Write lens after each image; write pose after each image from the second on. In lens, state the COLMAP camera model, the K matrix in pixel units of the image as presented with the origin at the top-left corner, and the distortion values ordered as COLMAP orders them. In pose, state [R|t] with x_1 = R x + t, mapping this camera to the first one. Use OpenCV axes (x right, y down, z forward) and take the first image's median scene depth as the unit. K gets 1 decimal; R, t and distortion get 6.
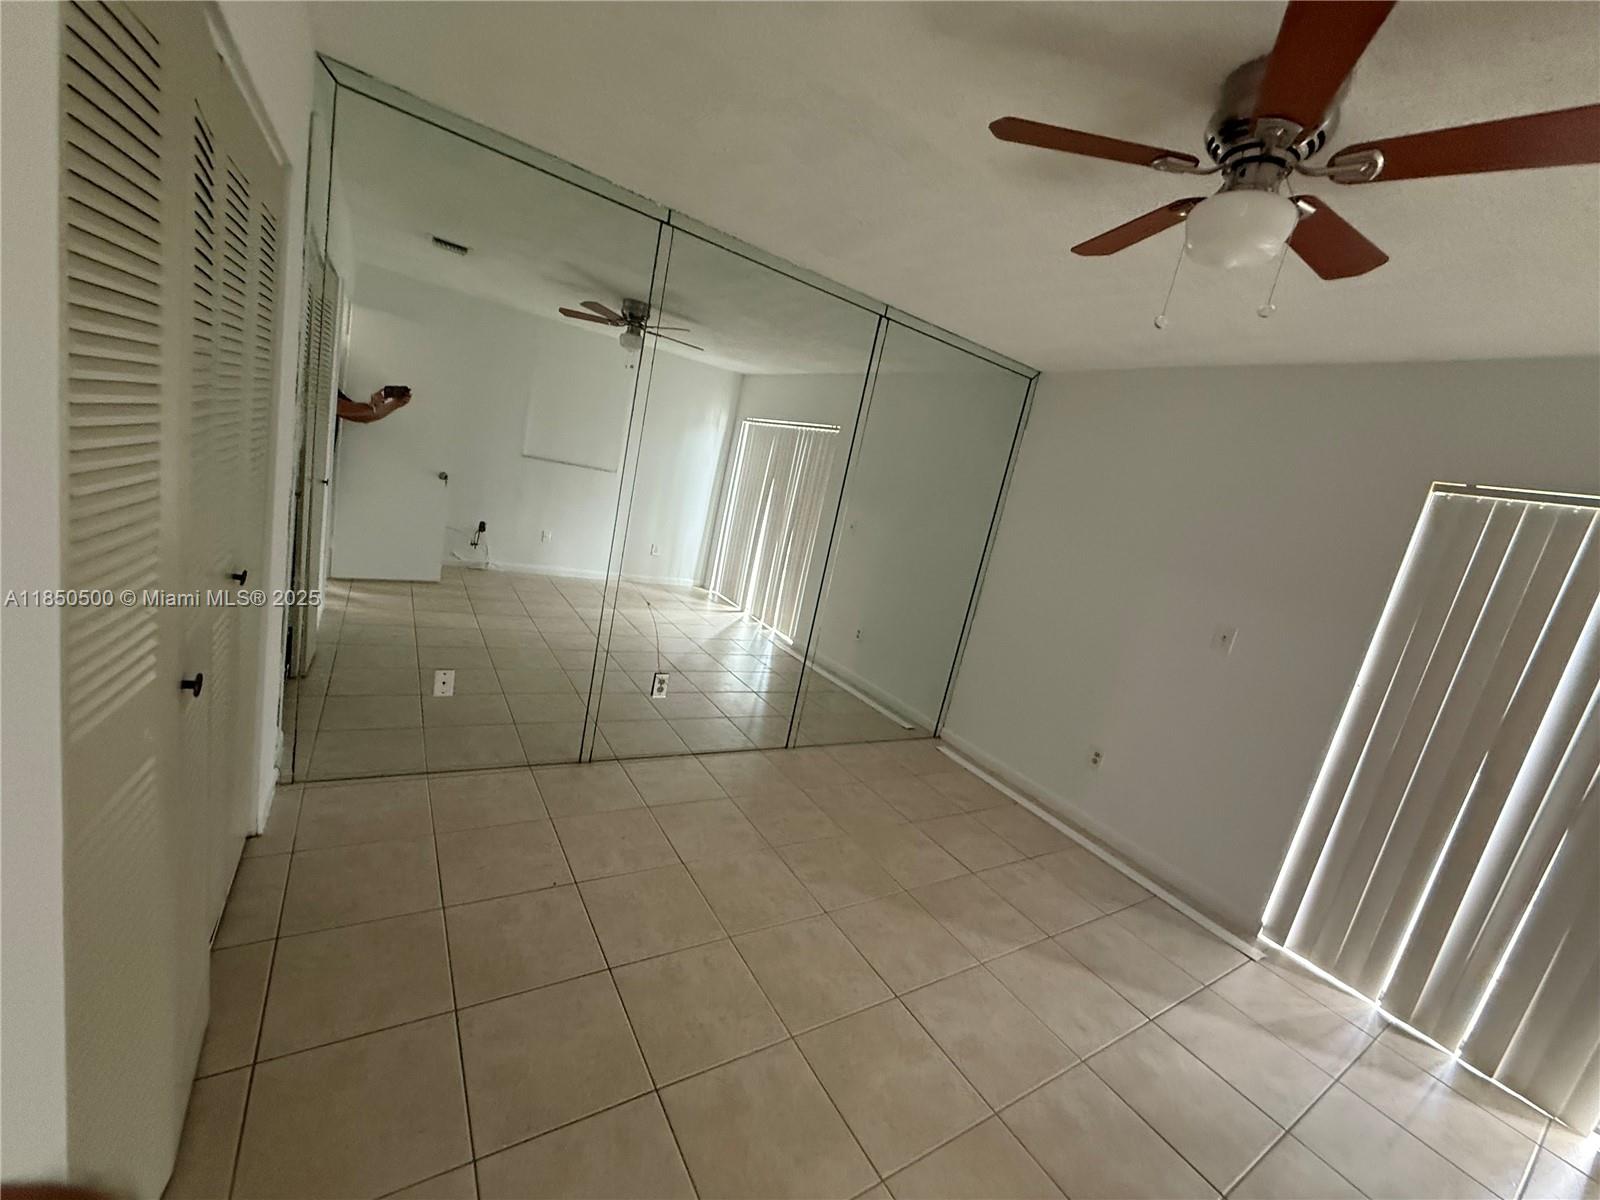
lens RADIAL K [[638.1, 0, 799.2], [0, 638.1, 603.2], [0, 0, 1]] dist [-0.000257, 0.000122]
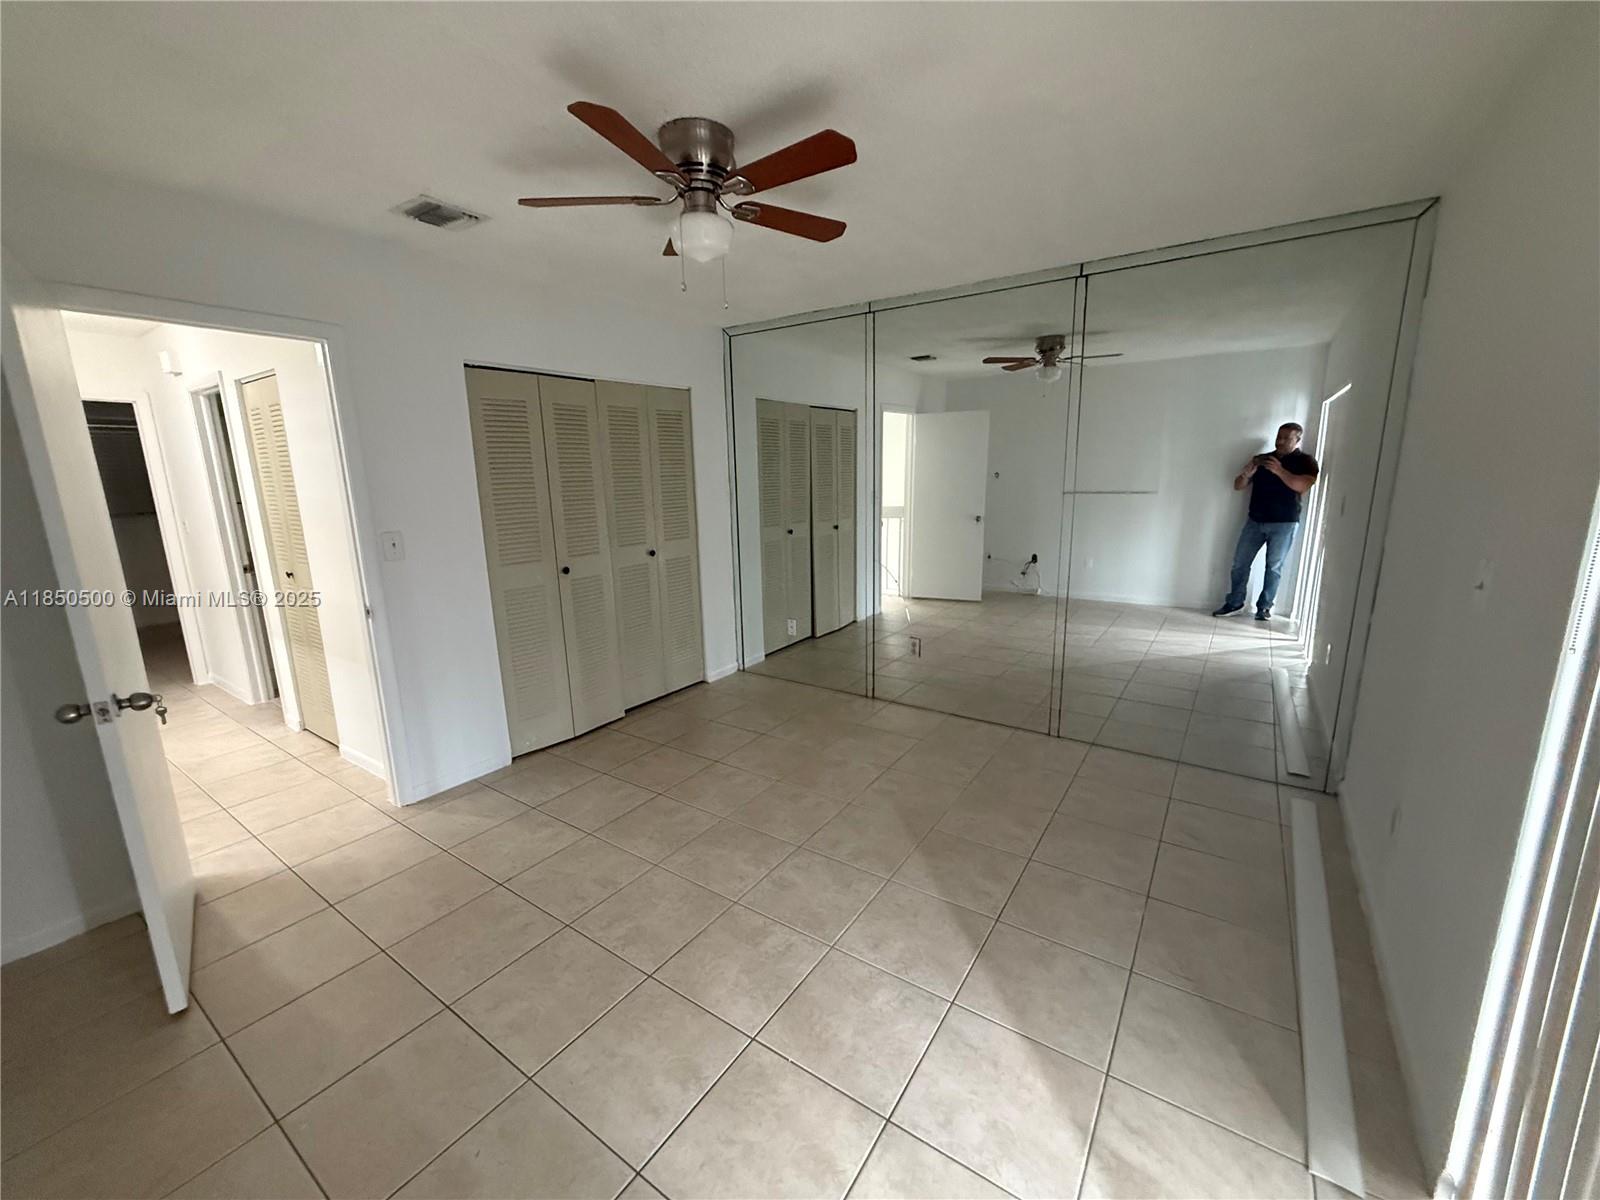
lens RADIAL K [[638.1, 0, 799.2], [0, 638.1, 603.2], [0, 0, 1]] dist [-0.000257, 0.000122]
pose [[0.375932, -0.023034, -0.926361, 0.943877], [-0.080839, 0.995064, -0.057548, 0.142986], [0.923114, 0.096520, 0.372214, 0.333078]]
